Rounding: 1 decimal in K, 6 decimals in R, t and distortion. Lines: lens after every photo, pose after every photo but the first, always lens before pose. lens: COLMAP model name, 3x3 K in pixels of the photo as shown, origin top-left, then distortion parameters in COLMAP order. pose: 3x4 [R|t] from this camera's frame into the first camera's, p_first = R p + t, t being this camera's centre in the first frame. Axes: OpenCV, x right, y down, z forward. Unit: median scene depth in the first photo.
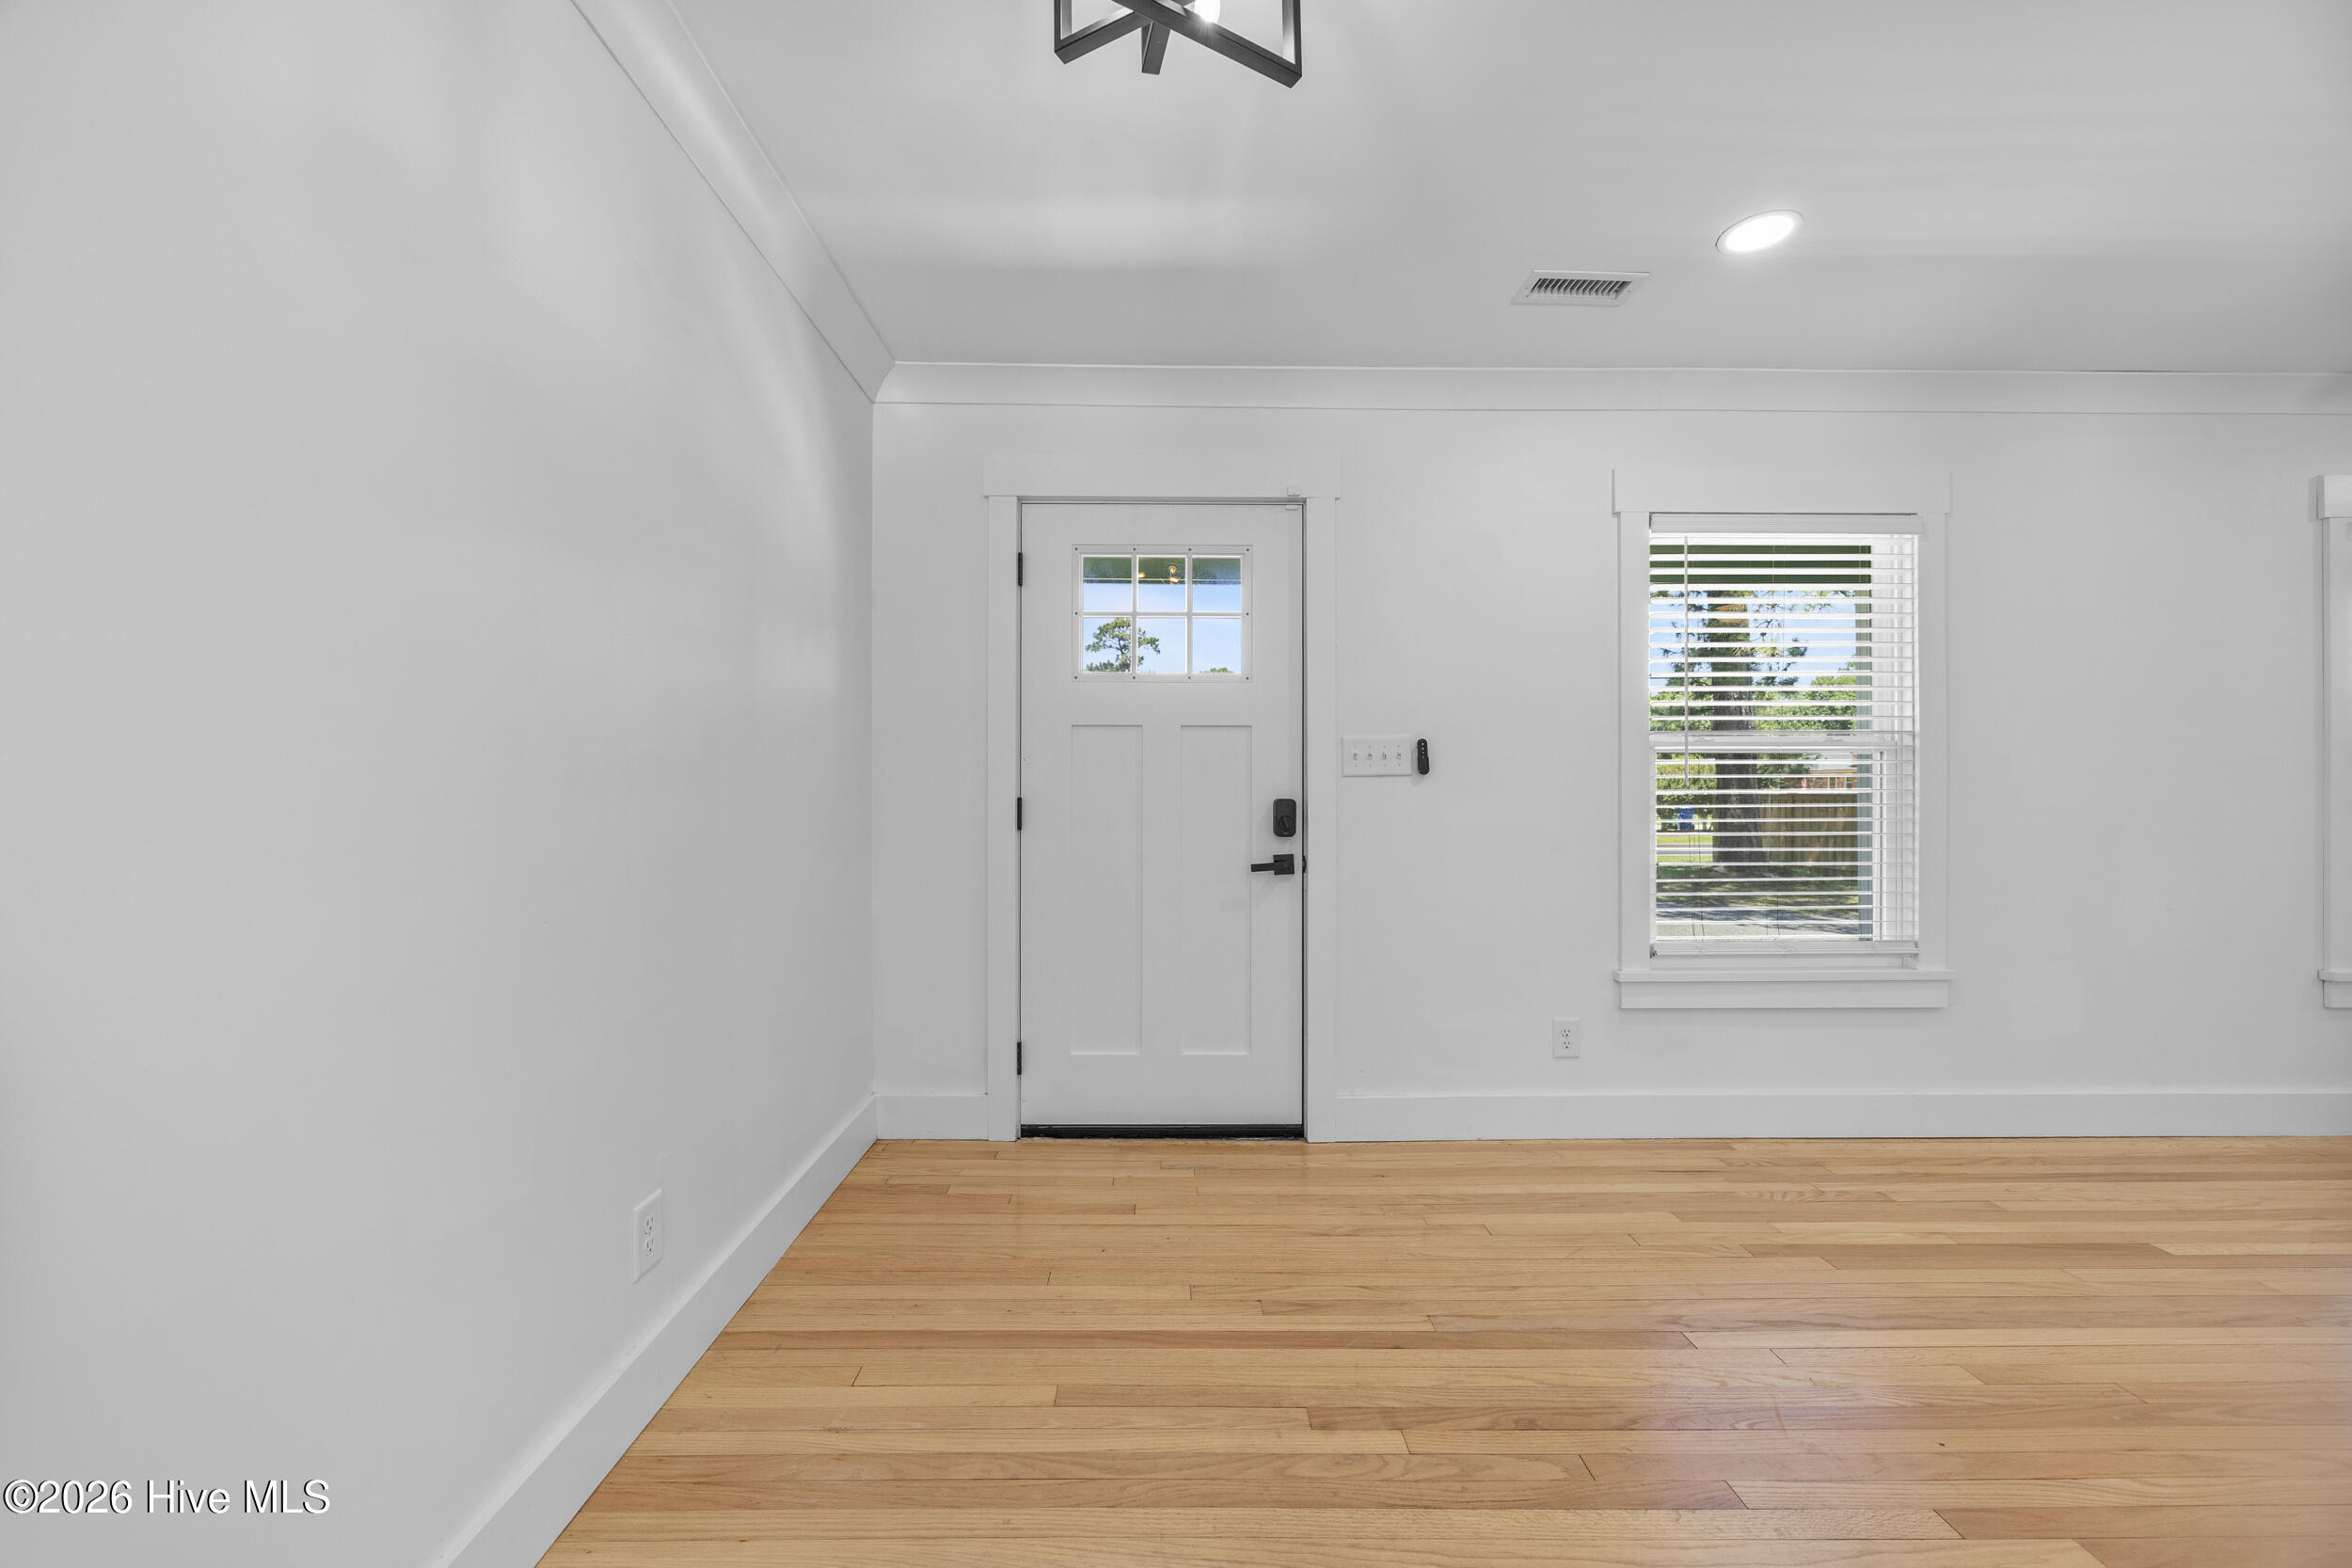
lens RADIAL K [[907.1, 0, 1176.0], [0, 907.1, 784.0], [0, 0, 1]] dist [0.000610, 0.000115]
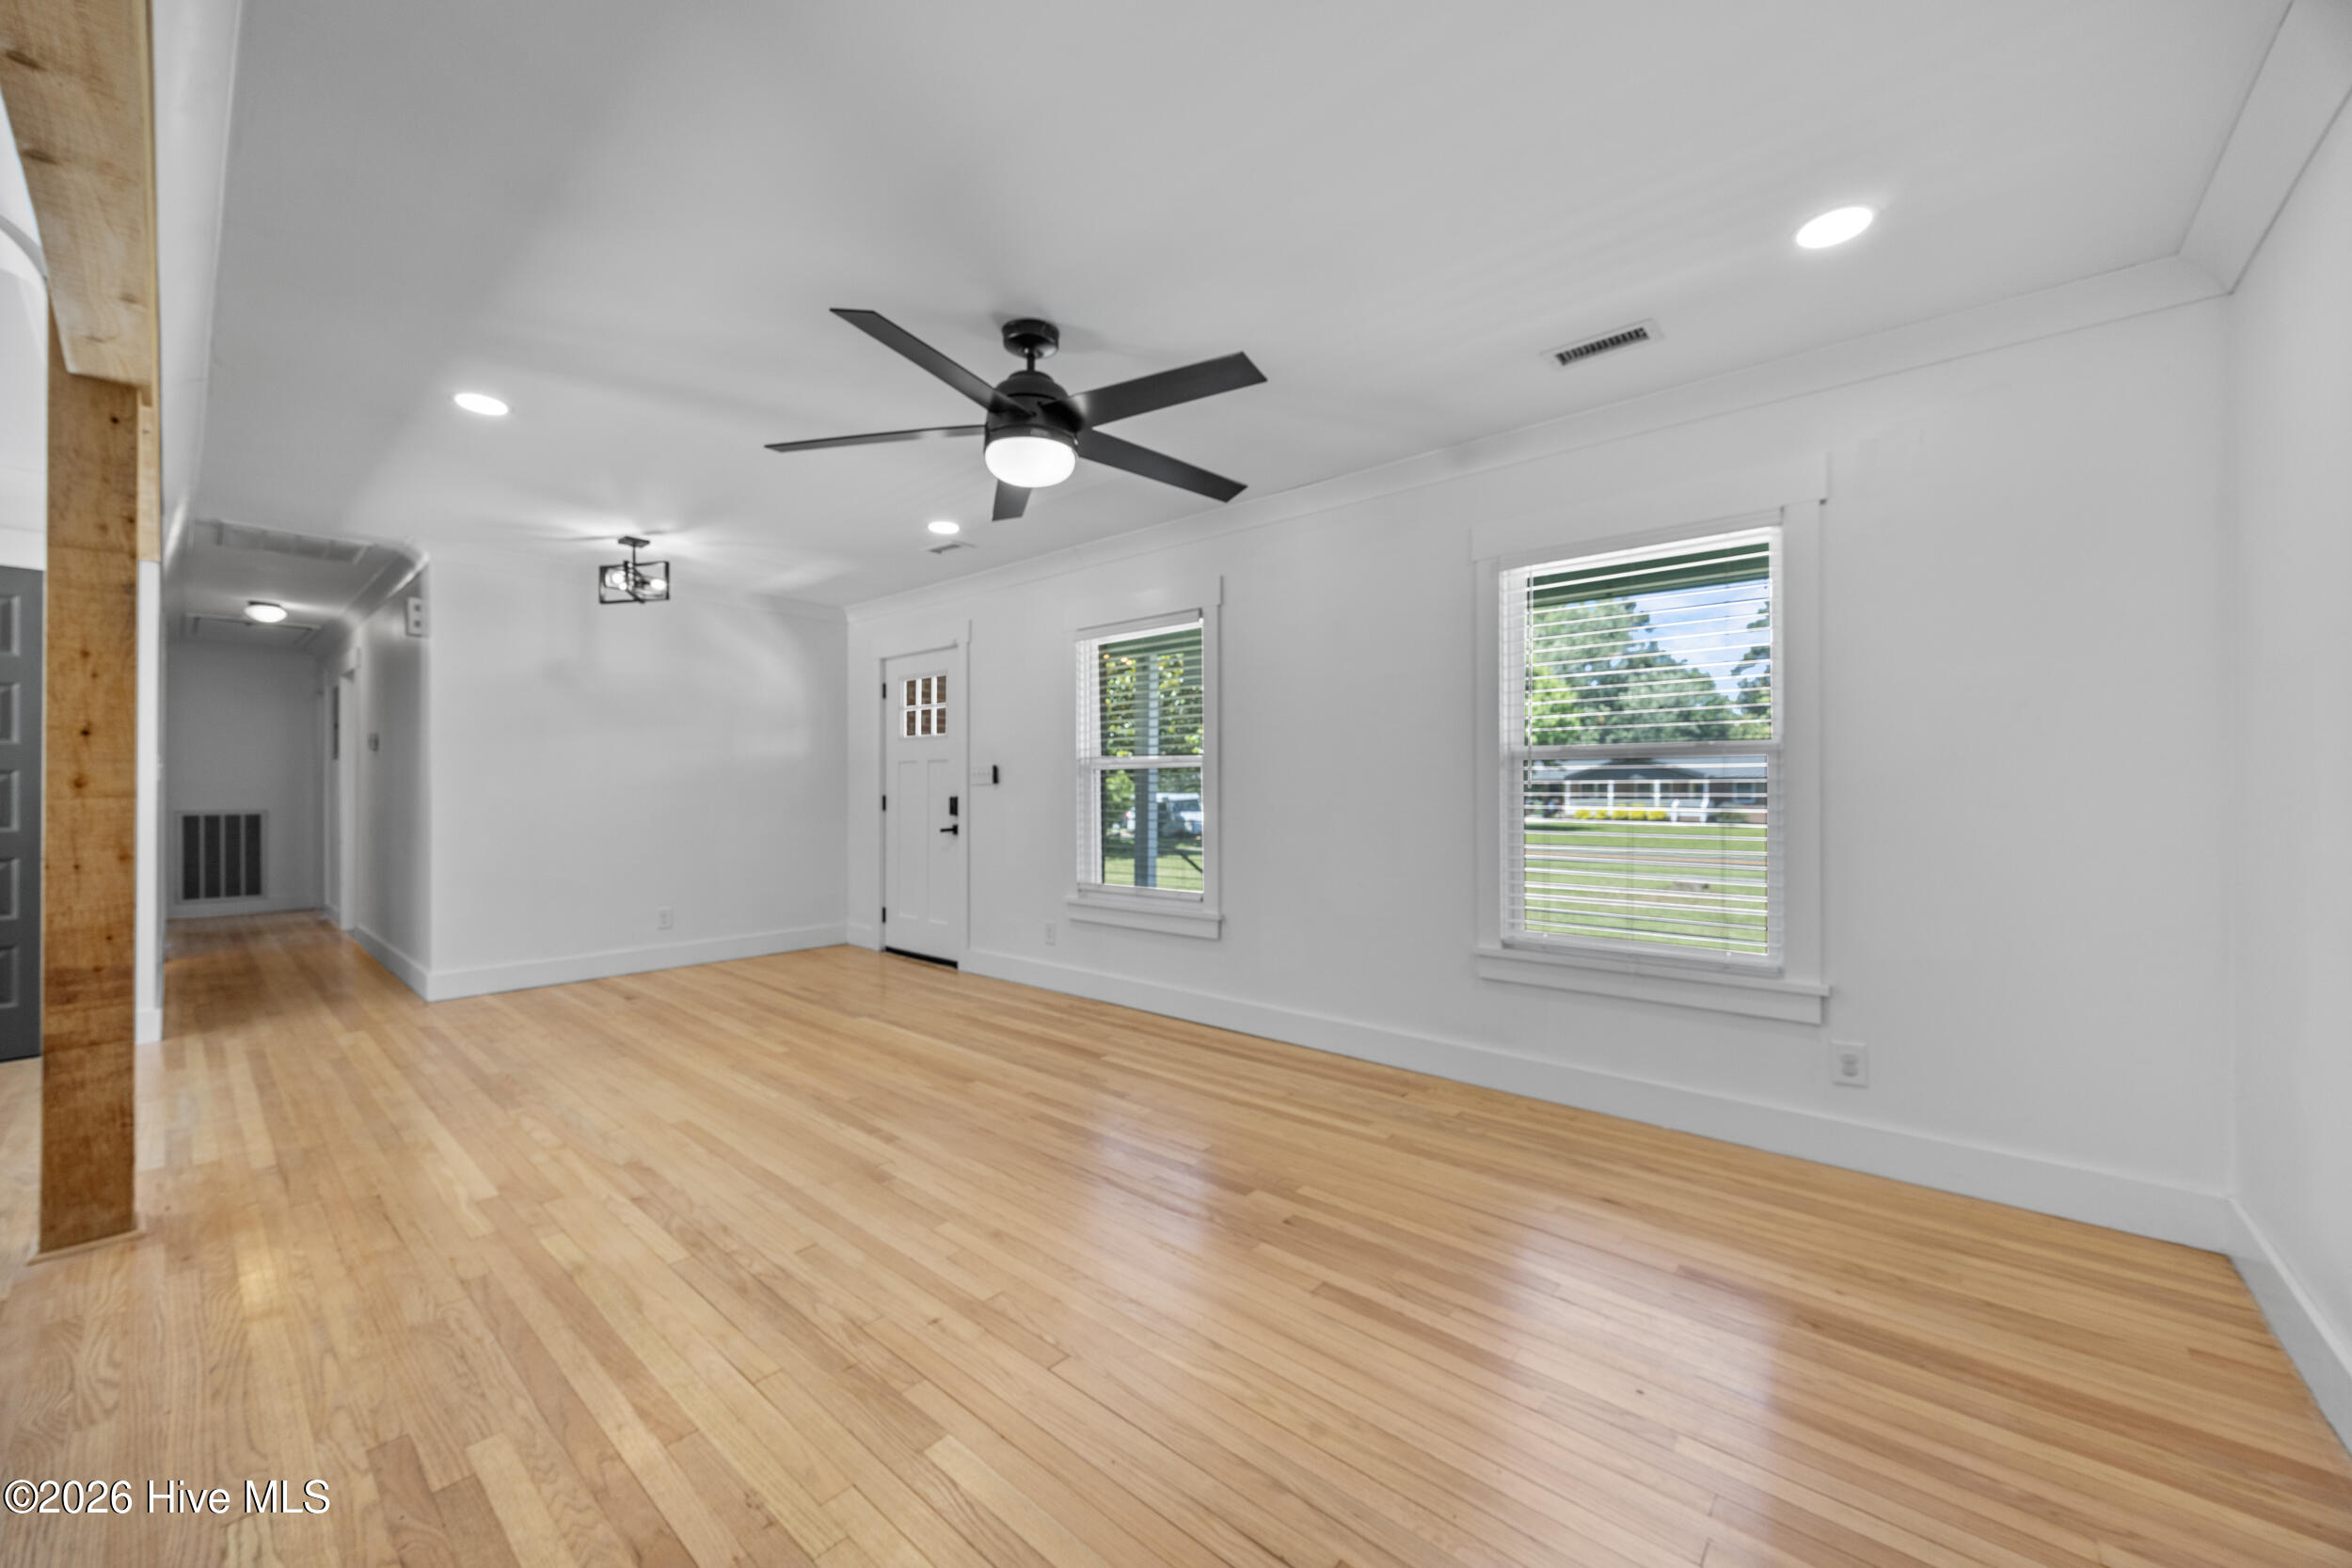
lens RADIAL K [[871.7, 0, 1176.0], [0, 871.7, 784.0], [0, 0, 1]] dist [-0.000261, 0.000010]
pose [[0.755950, -0.003843, -0.654618, 1.753408], [-0.006413, 0.999891, -0.013276, 0.011336], [0.654598, 0.014234, 0.755843, -0.130966]]
